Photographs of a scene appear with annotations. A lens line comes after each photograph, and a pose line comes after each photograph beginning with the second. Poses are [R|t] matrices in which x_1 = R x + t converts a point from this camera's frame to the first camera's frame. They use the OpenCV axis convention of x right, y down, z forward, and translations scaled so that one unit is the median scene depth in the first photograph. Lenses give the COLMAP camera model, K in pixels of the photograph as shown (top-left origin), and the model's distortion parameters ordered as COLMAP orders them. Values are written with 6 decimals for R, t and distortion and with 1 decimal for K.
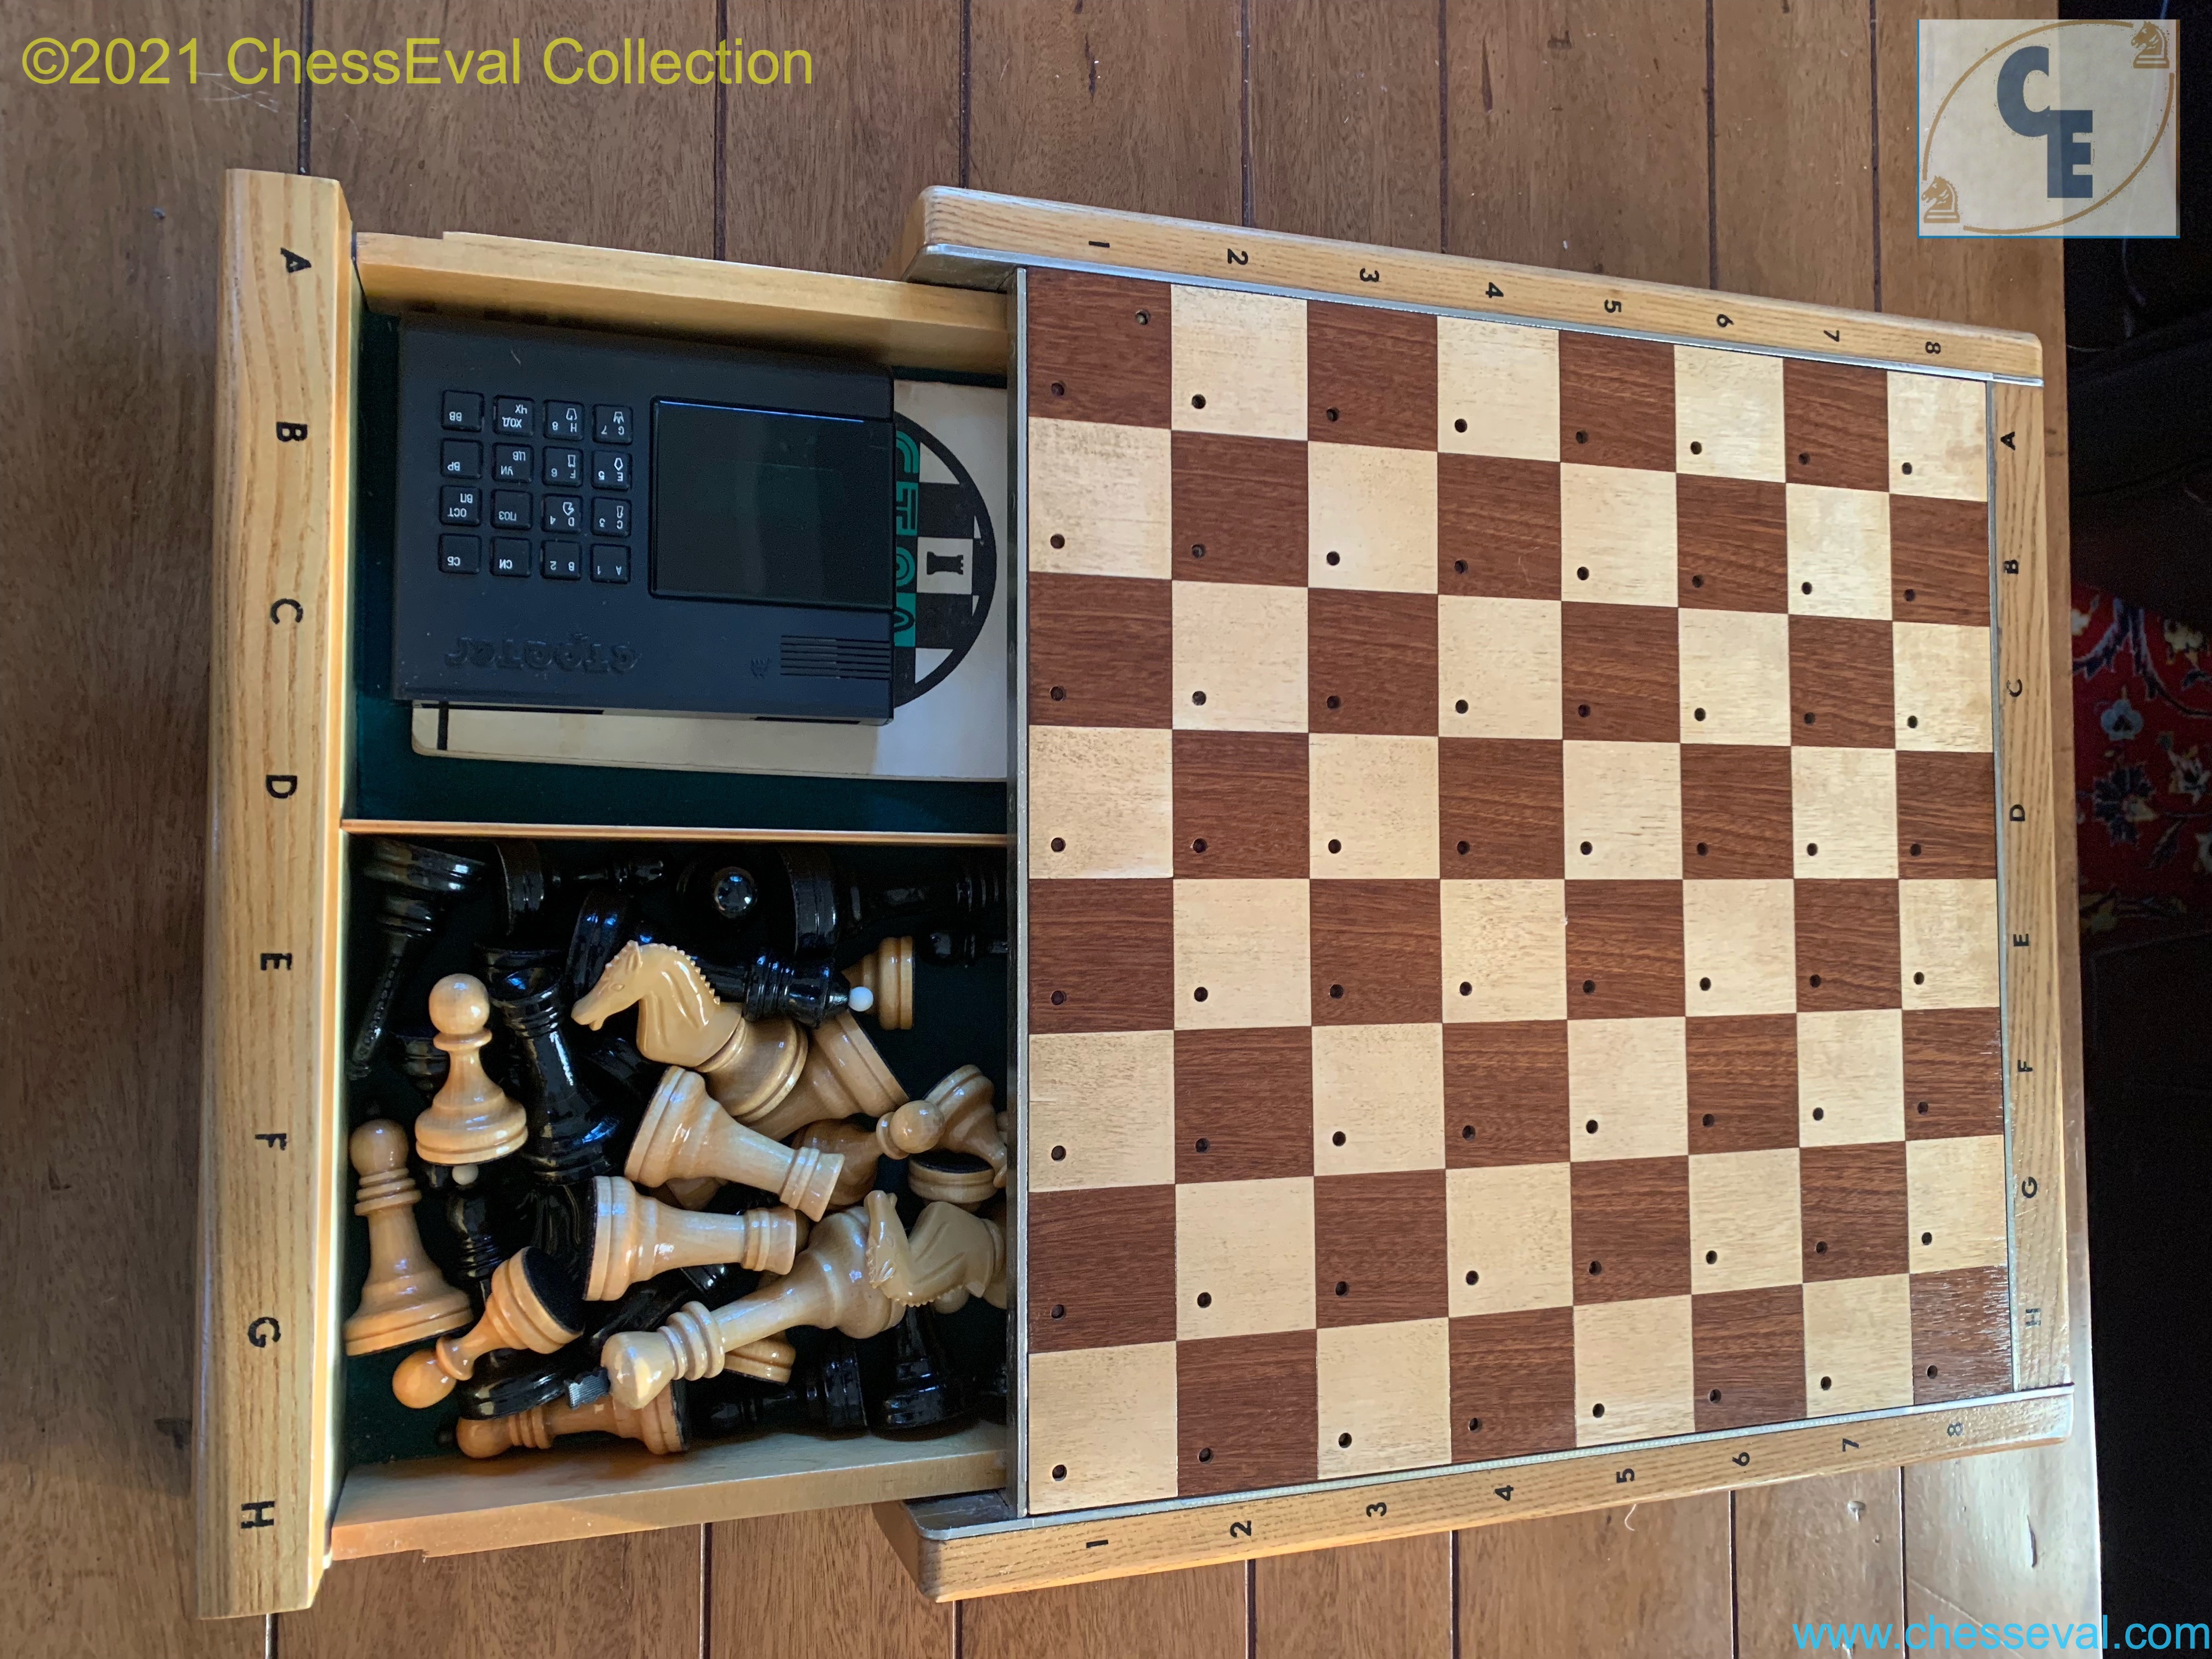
lens RADIAL K [[1661.1, 0, 1104.1], [0, 1661.1, 812.1], [0, 0, 1]] dist [0.072928, -0.153602]
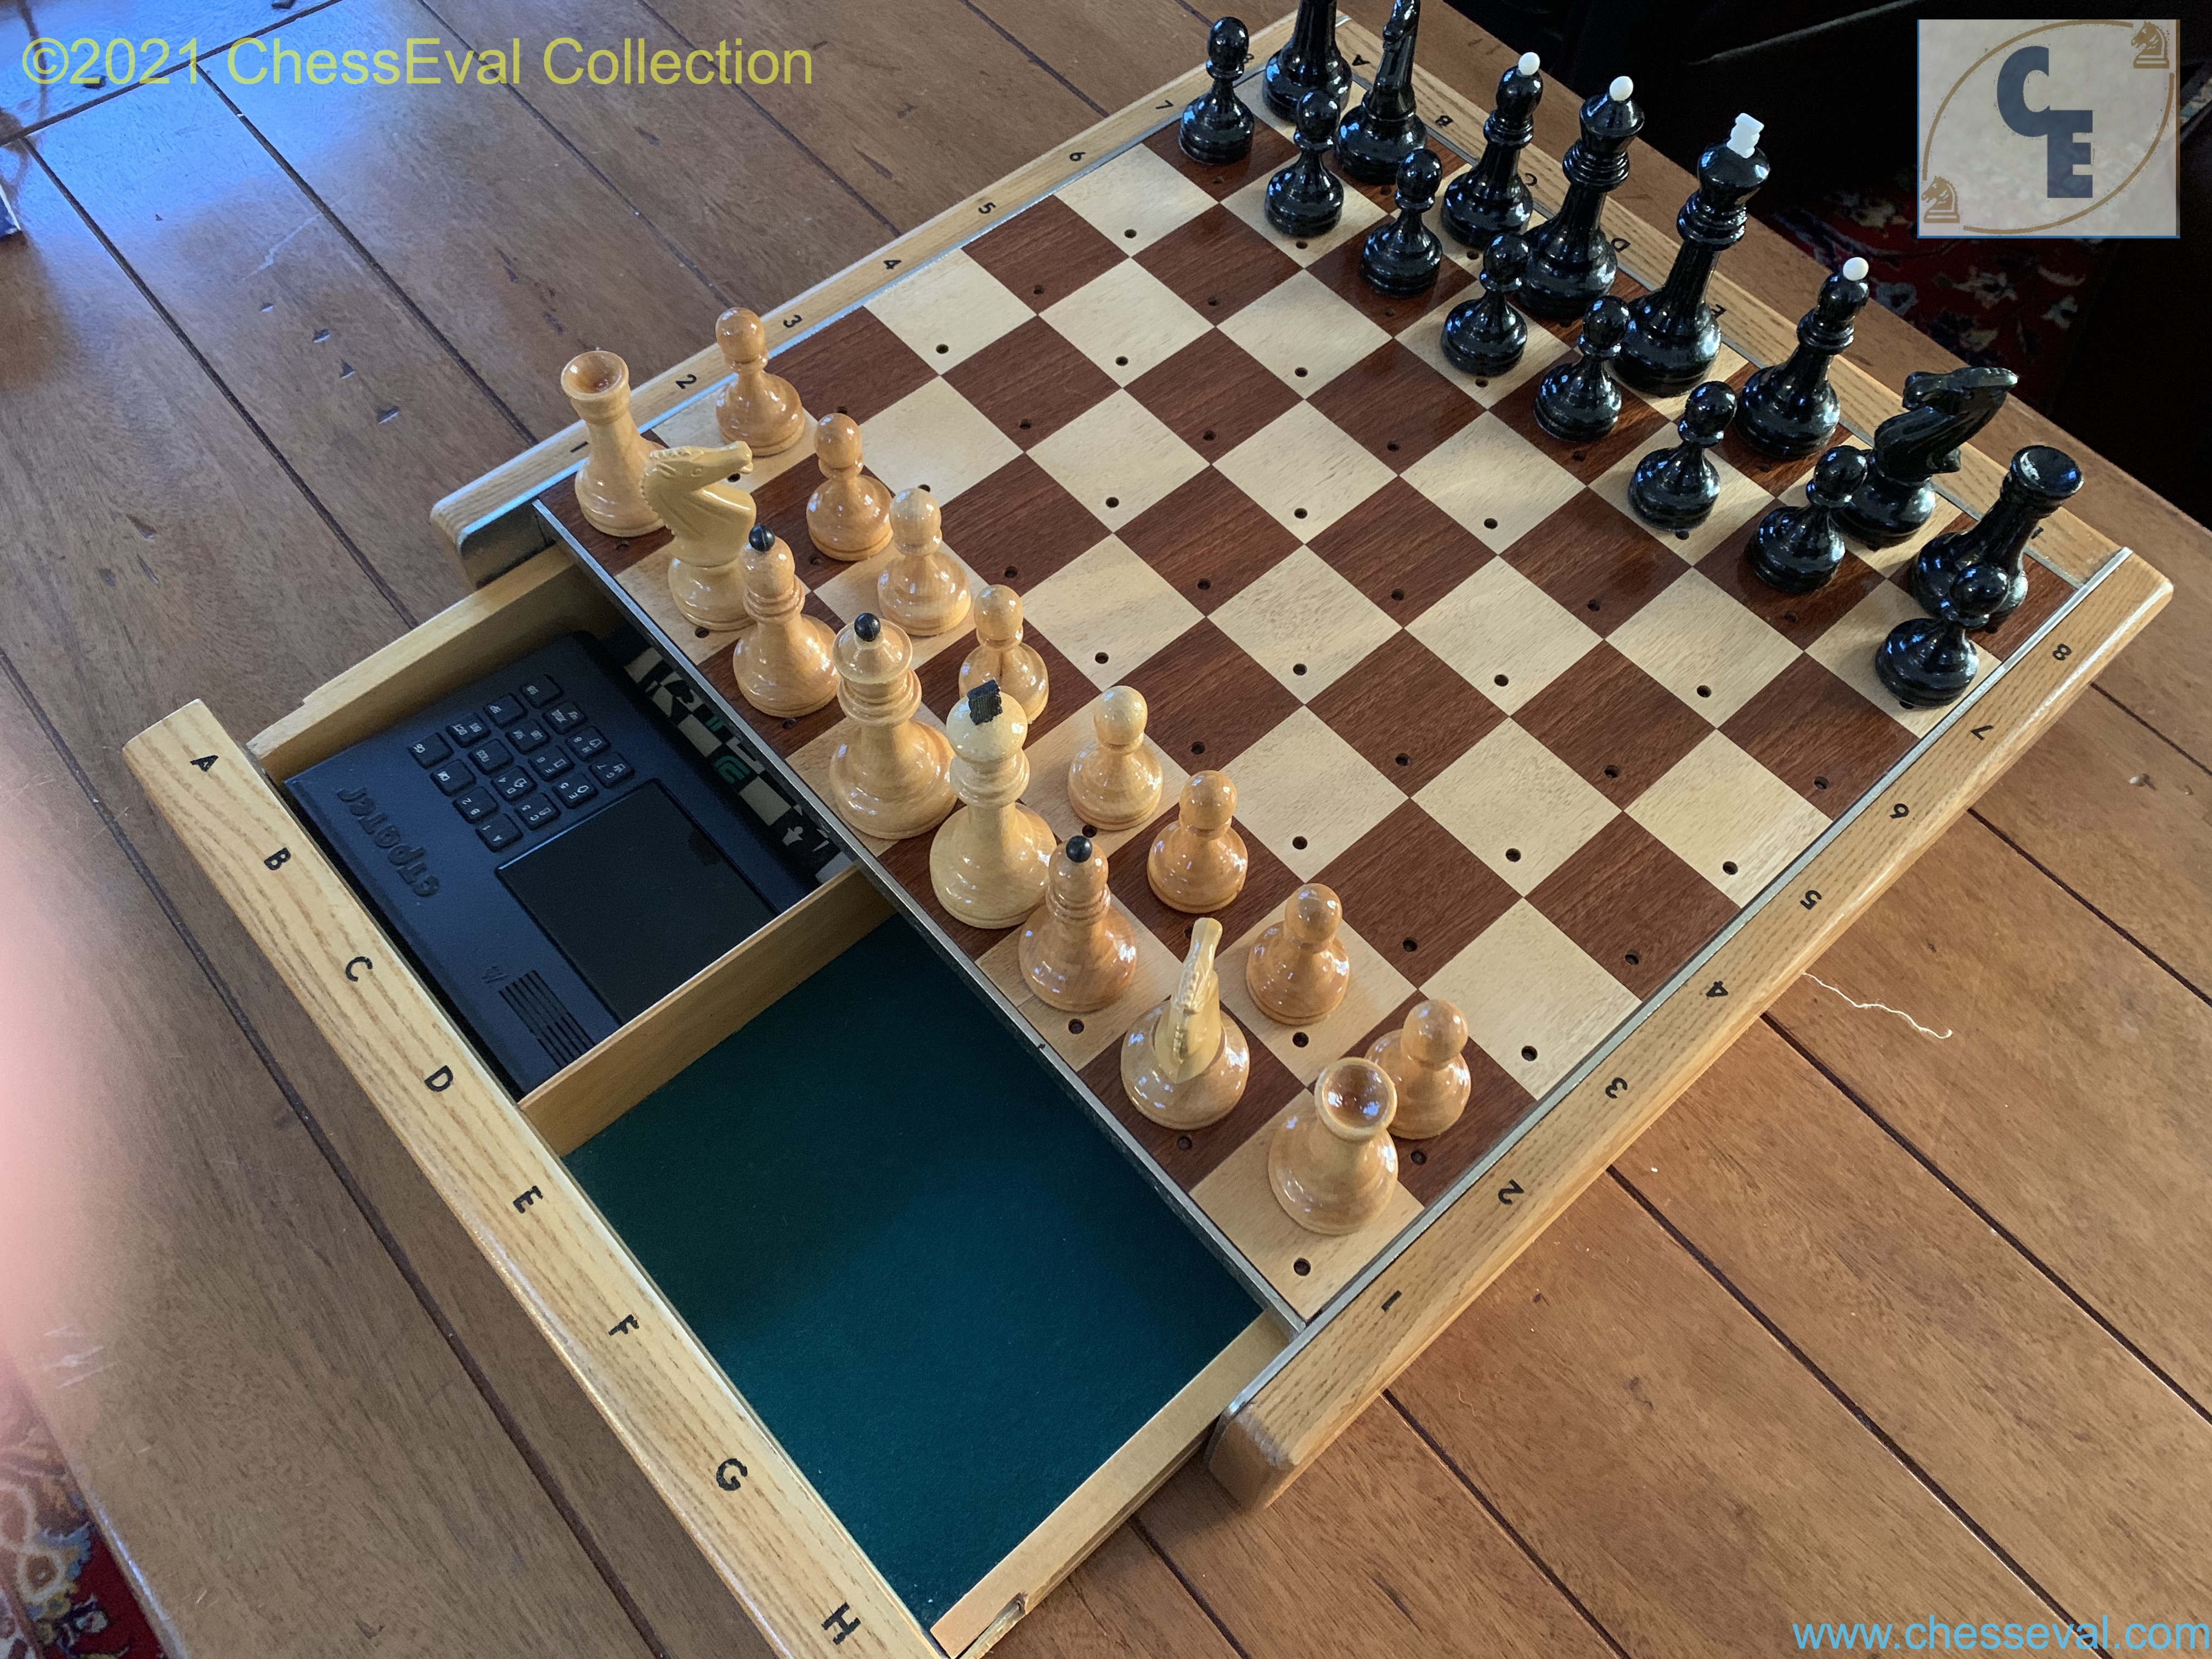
lens RADIAL K [[1697.4, 0, 1101.3], [0, 1697.4, 819.0], [0, 0, 1]] dist [0.117128, -0.274676]
pose [[0.716857, -0.695444, 0.049730, 0.016269], [0.672672, 0.671096, -0.311679, 0.394516], [0.183382, 0.256881, 0.948885, 0.024885]]
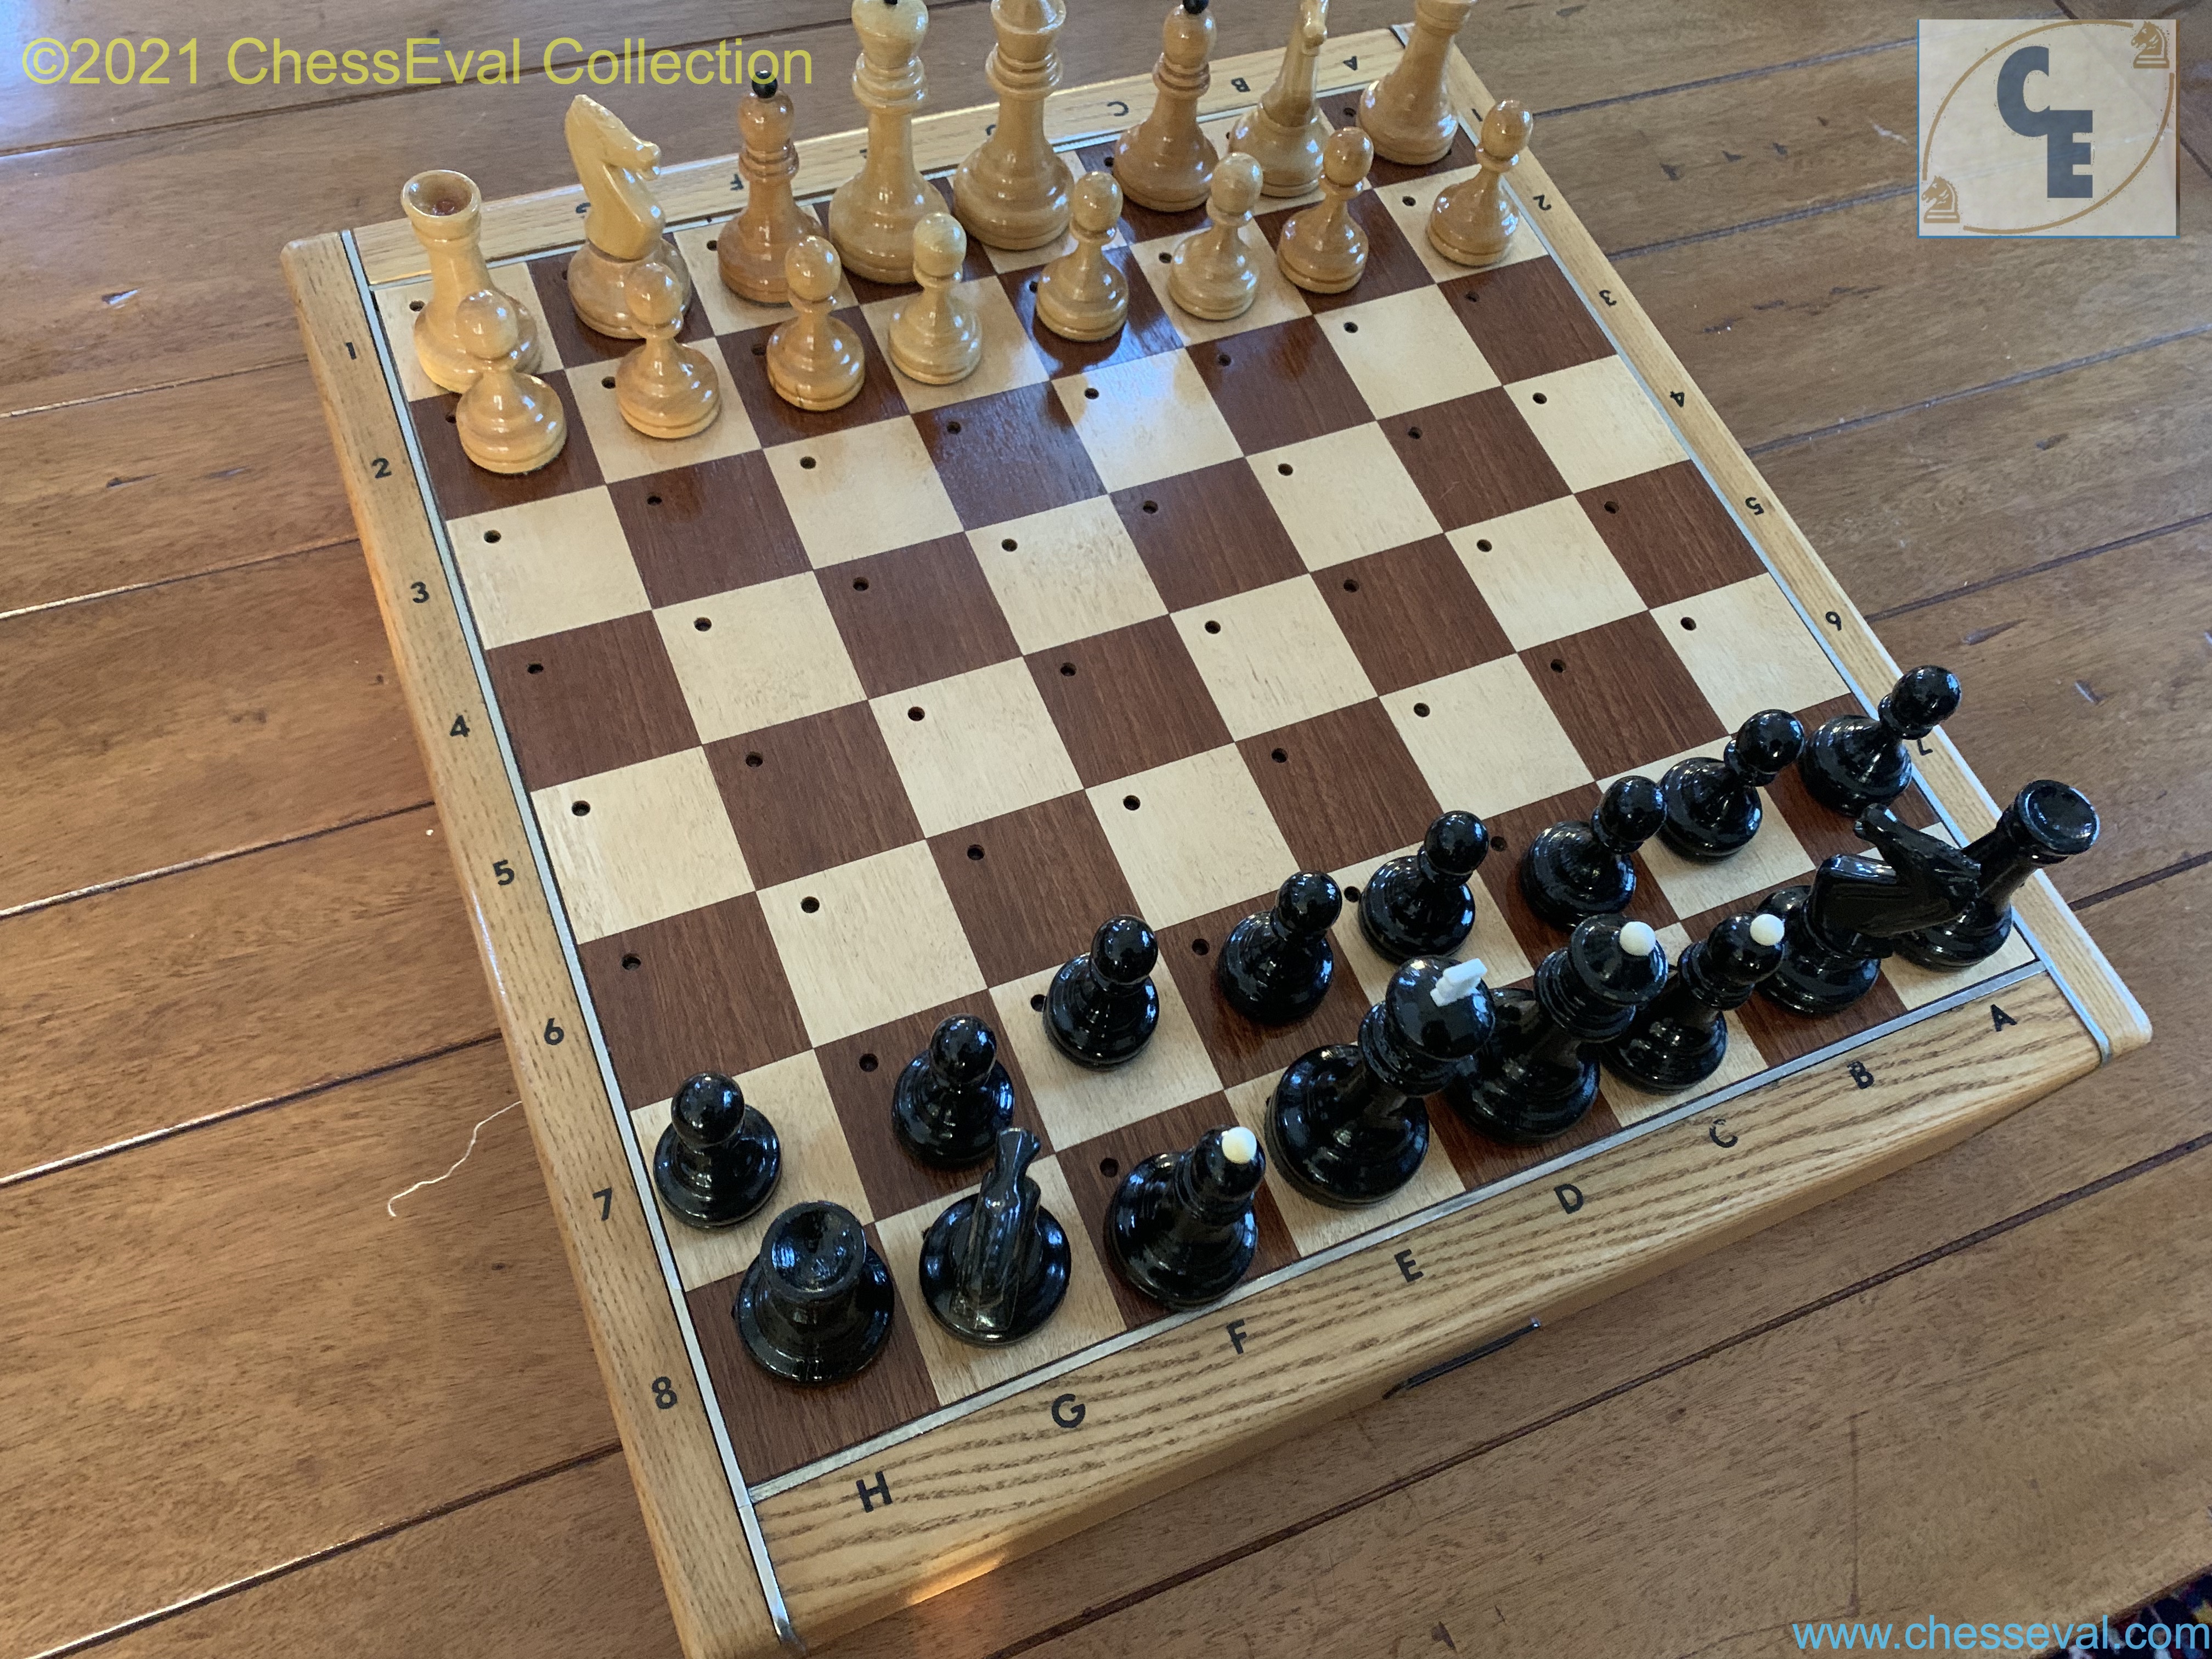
lens RADIAL K [[1696.9, 0, 1106.0], [0, 1696.9, 829.5], [0, 0, 1]] dist [0.109516, -0.291916]
pose [[0.402114, 0.643923, -0.650898, 0.915783], [-0.913824, 0.326387, -0.241655, 0.323581], [0.056838, 0.691979, 0.719677, 0.428438]]
